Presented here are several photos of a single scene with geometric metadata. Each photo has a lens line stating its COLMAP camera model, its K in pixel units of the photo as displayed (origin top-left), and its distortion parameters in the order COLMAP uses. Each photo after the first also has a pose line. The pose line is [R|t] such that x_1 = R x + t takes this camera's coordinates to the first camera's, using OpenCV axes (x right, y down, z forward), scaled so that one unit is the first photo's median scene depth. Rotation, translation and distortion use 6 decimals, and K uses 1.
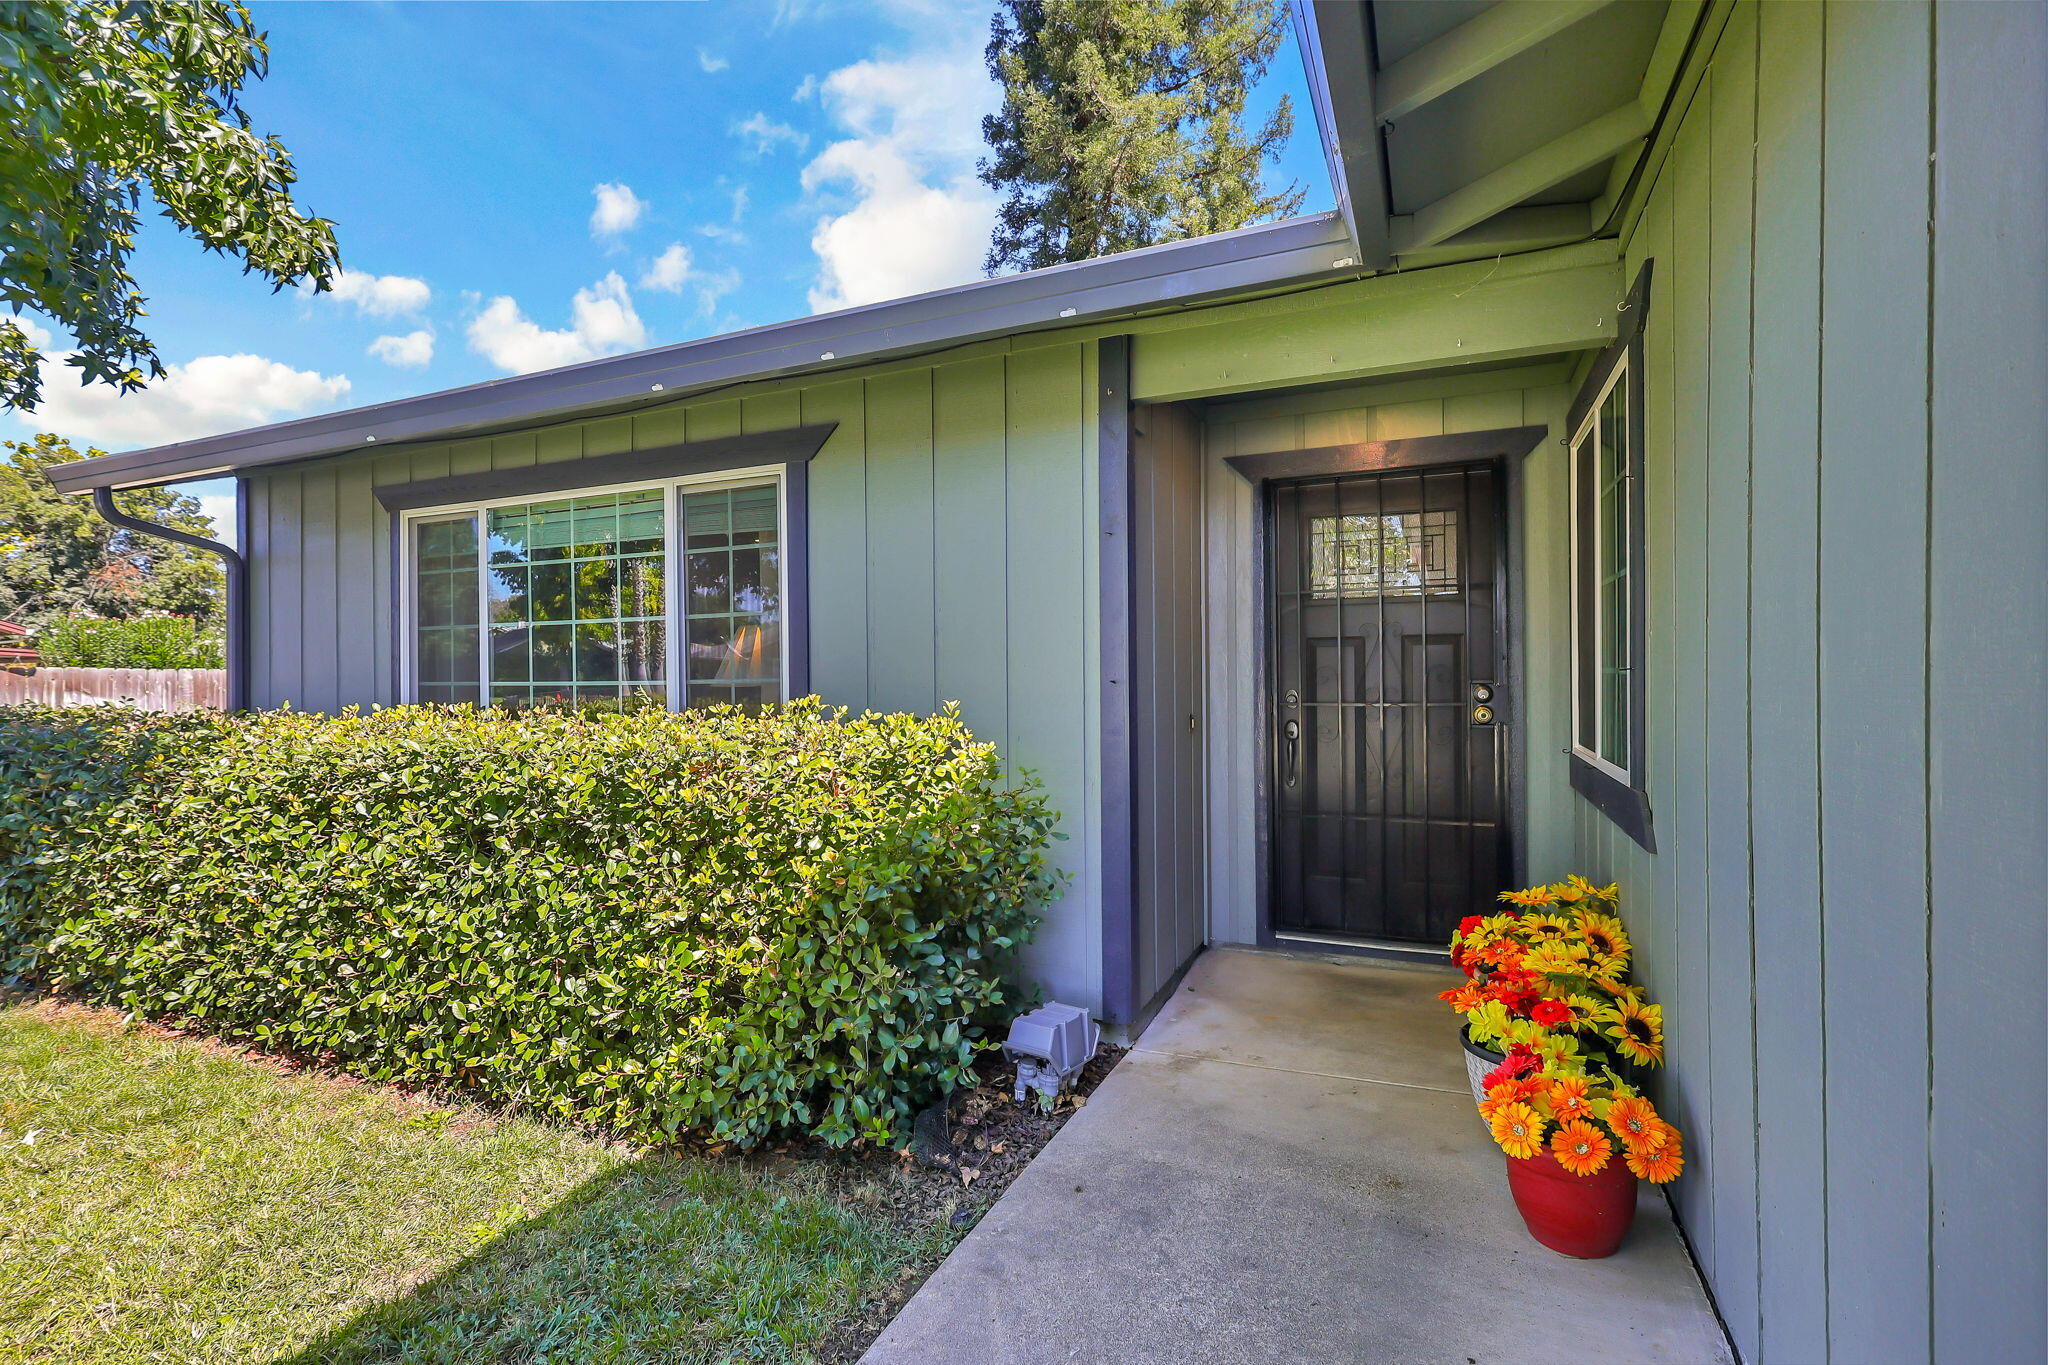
lens RADIAL K [[945.8, 0, 1018.4], [0, 945.8, 683.4], [0, 0, 1]] dist [-0.000161, 0.002224]
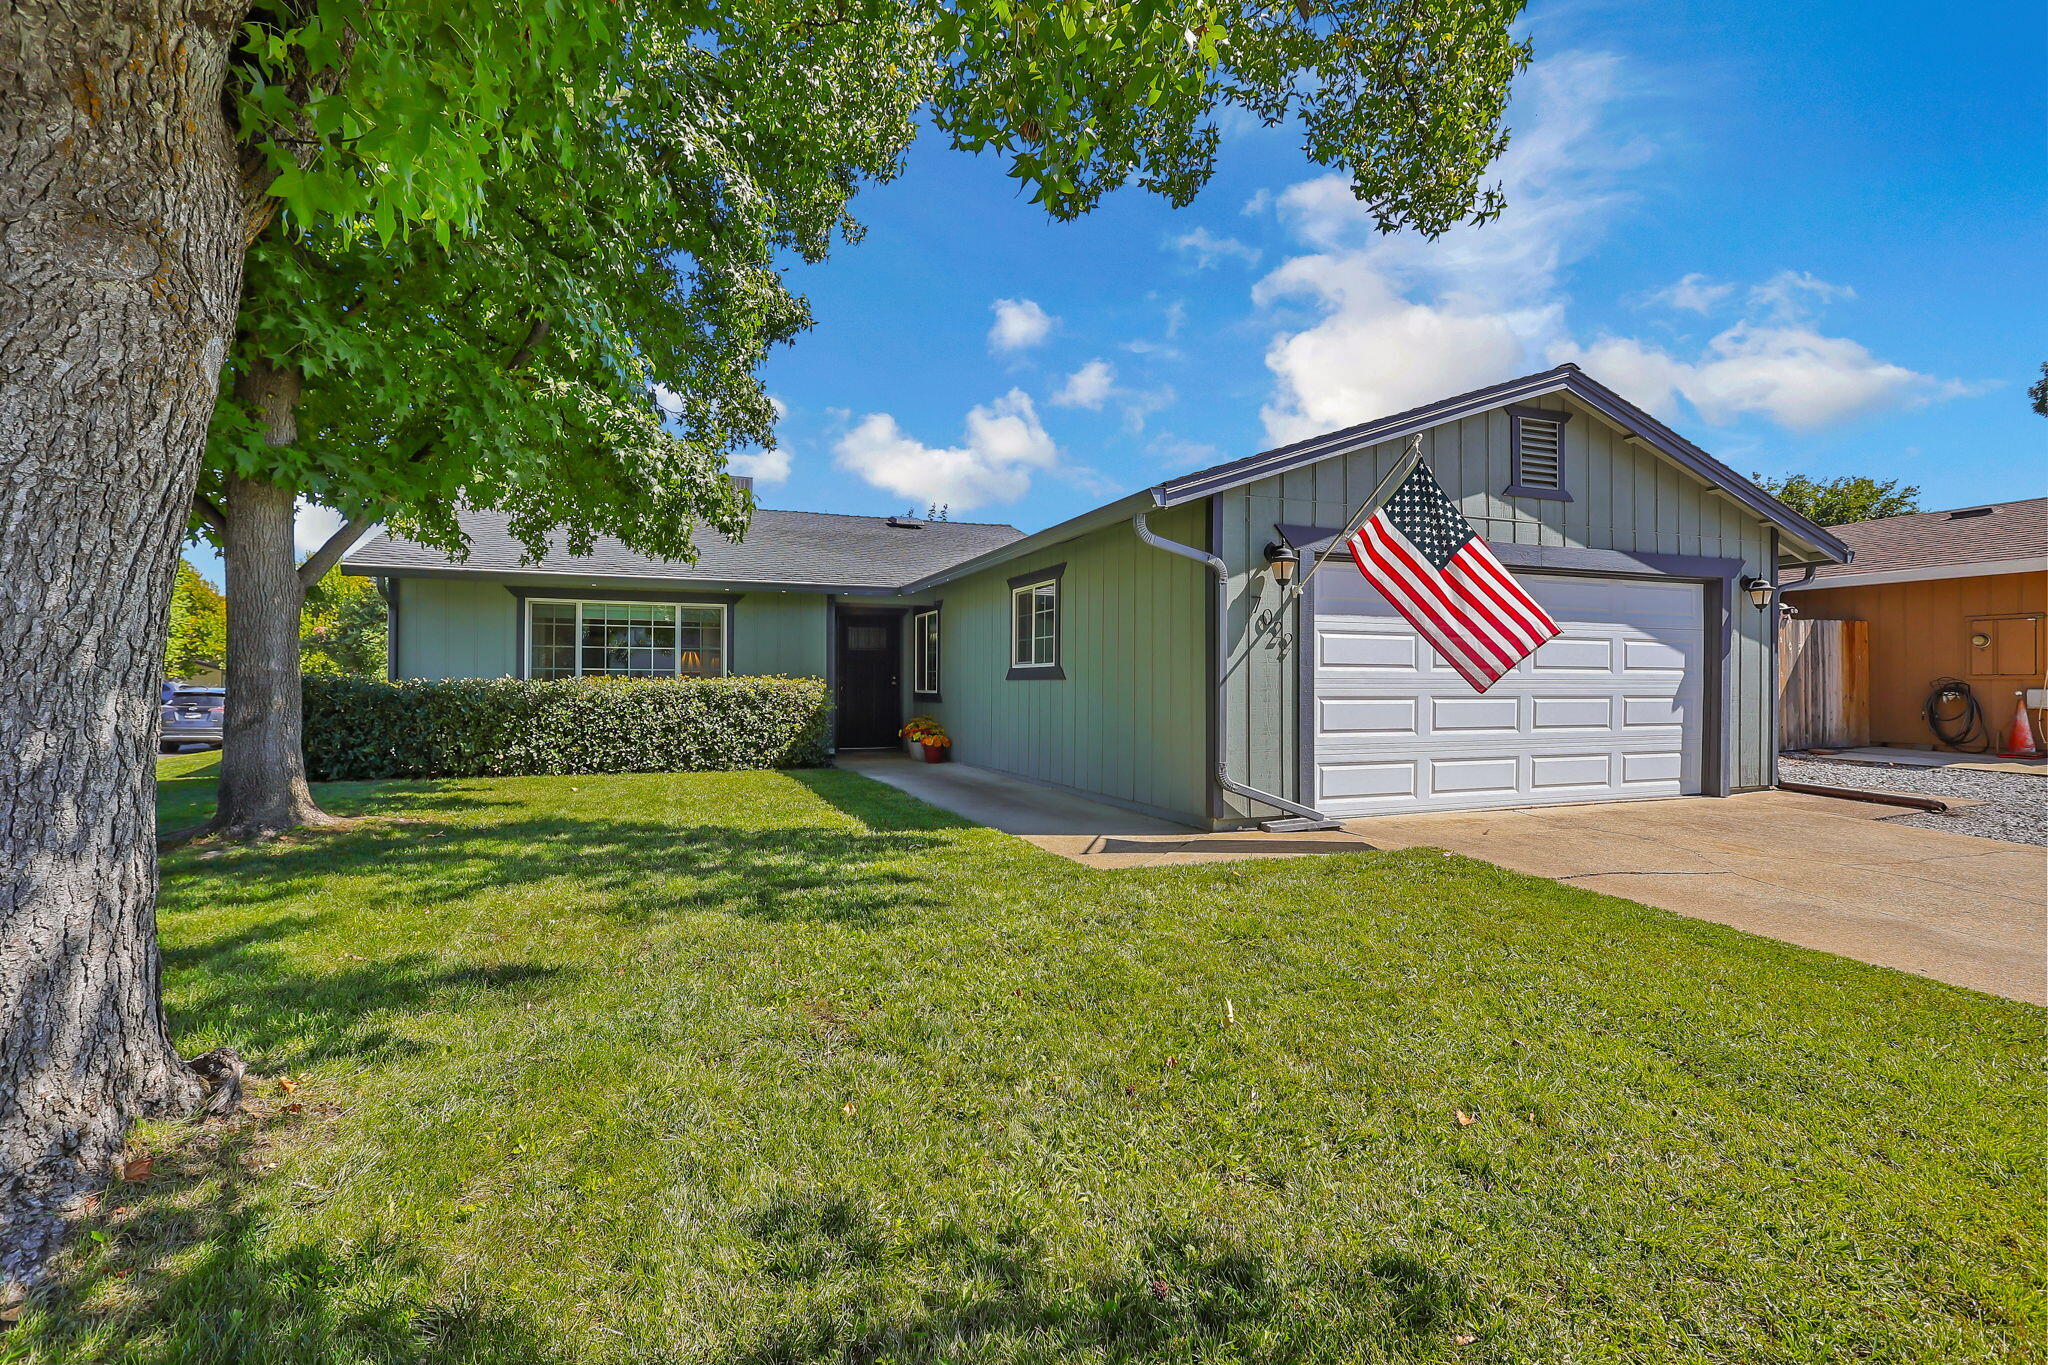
lens RADIAL K [[954.6, 0, 1021.5], [0, 954.6, 680.2], [0, 0, 1]] dist [-0.000150, 0.000522]
pose [[0.699174, 0.012481, 0.714843, -1.946976], [-0.007437, 0.999920, -0.010184, 0.060738], [-0.714913, 0.001804, 0.699211, -2.116489]]
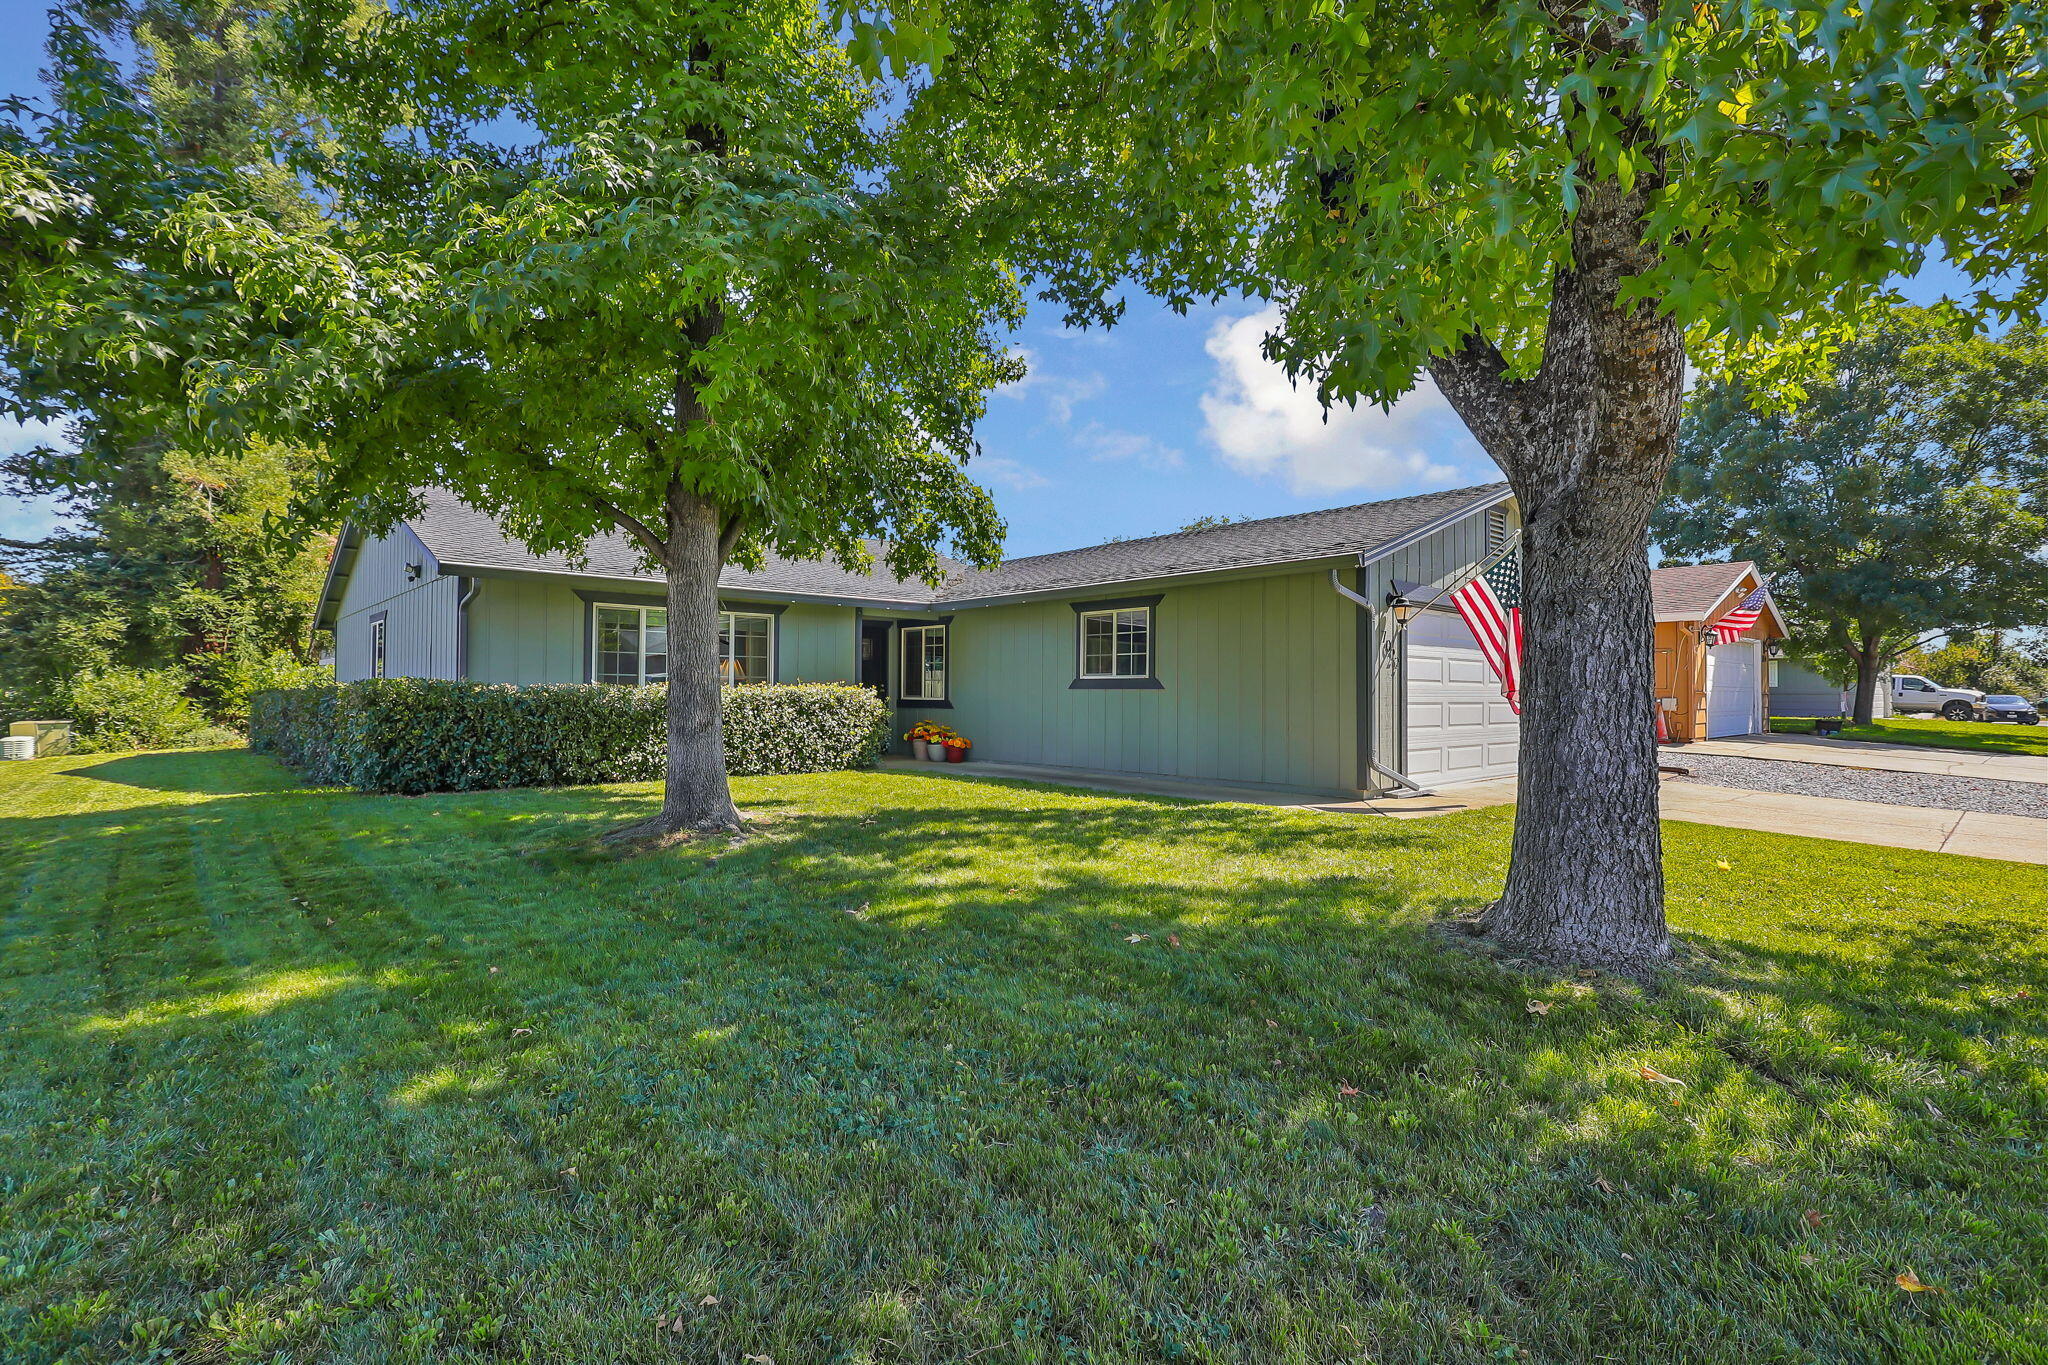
lens RADIAL K [[945.8, 0, 1027.7], [0, 945.8, 689.7], [0, 0, 1]] dist [-0.000161, 0.002224]
pose [[0.392016, 0.015343, 0.919831, -3.109205], [-0.009379, 0.999876, -0.012682, 0.078818], [-0.919911, -0.003655, 0.392111, -1.232658]]
